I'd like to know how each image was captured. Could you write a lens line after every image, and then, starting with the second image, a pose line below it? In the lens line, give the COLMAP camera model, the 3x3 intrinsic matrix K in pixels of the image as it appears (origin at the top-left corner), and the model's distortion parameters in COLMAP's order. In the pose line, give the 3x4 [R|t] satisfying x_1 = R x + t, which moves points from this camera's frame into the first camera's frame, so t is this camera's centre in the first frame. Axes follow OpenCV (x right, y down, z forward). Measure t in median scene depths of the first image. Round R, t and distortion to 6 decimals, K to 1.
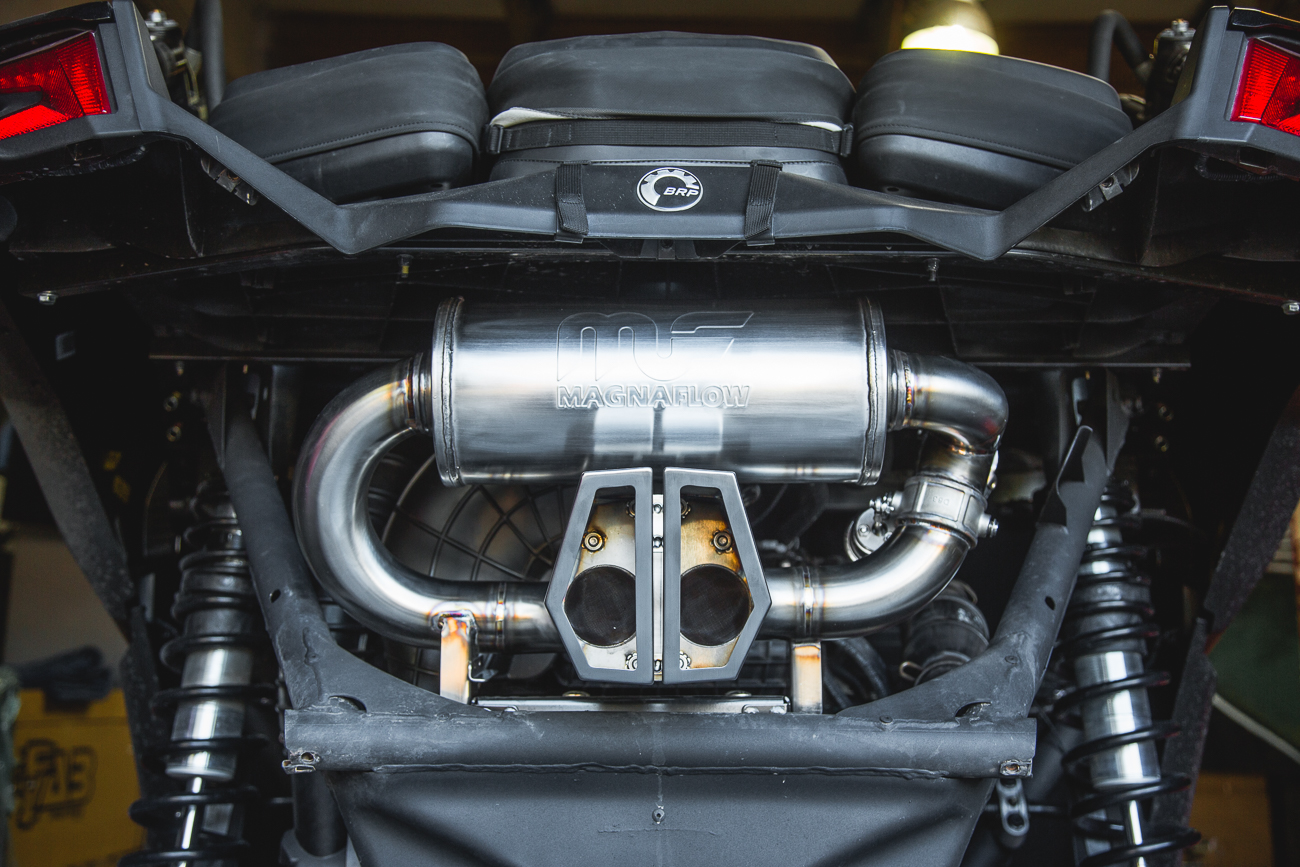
lens RADIAL K [[1466.9, 0, 650.0], [0, 1466.9, 433.5], [0, 0, 1]] dist [0.013997, 0.002913]
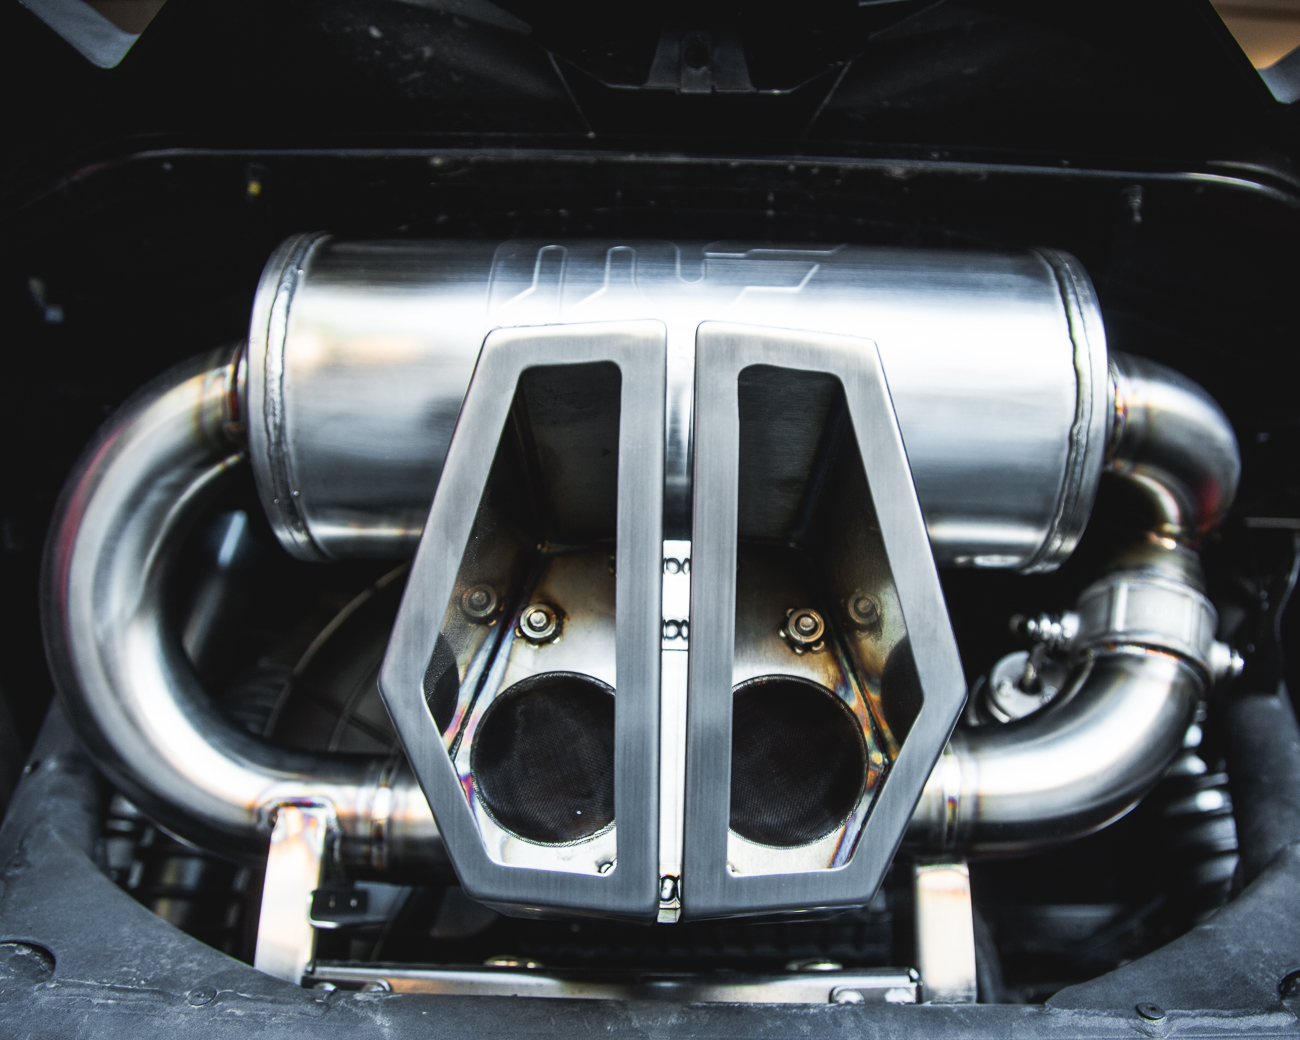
lens RADIAL K [[1154.5, 0, 702.9], [0, 1154.5, 426.8], [0, 0, 1]] dist [-0.139214, 0.072693]
pose [[0.999338, 0.022123, 0.028882, 0.002622], [-0.013048, 0.959006, -0.283084, 0.107908], [-0.033960, 0.282519, 0.958660, 0.568486]]
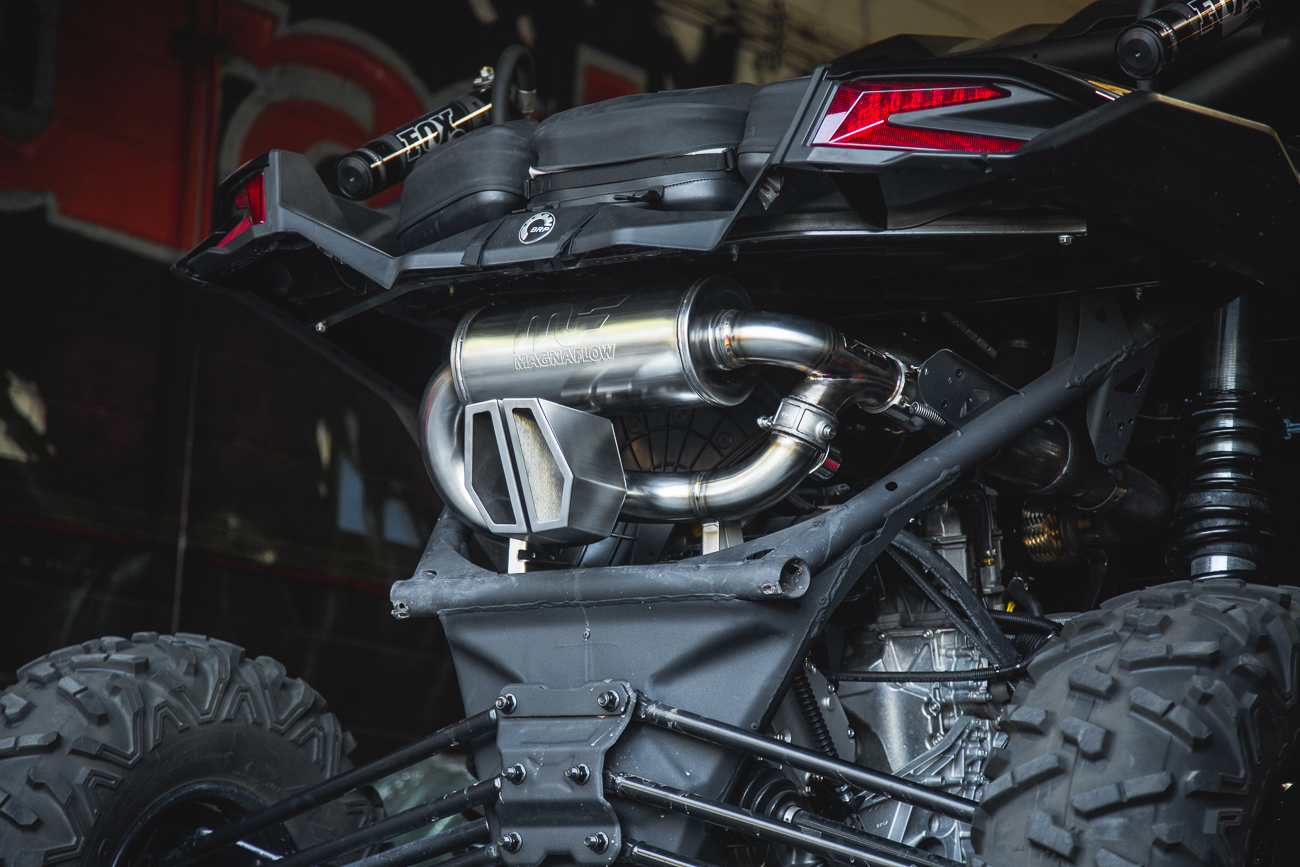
lens RADIAL K [[3930.0, 0, 650.0], [0, 3930.0, 433.5], [0, 0, 1]] dist [-0.027078, -0.167613]
pose [[0.799063, -0.078819, -0.596058, 2.340554], [0.063321, 0.996889, -0.046935, 0.233008], [0.597903, -0.000239, 0.801568, -2.074709]]
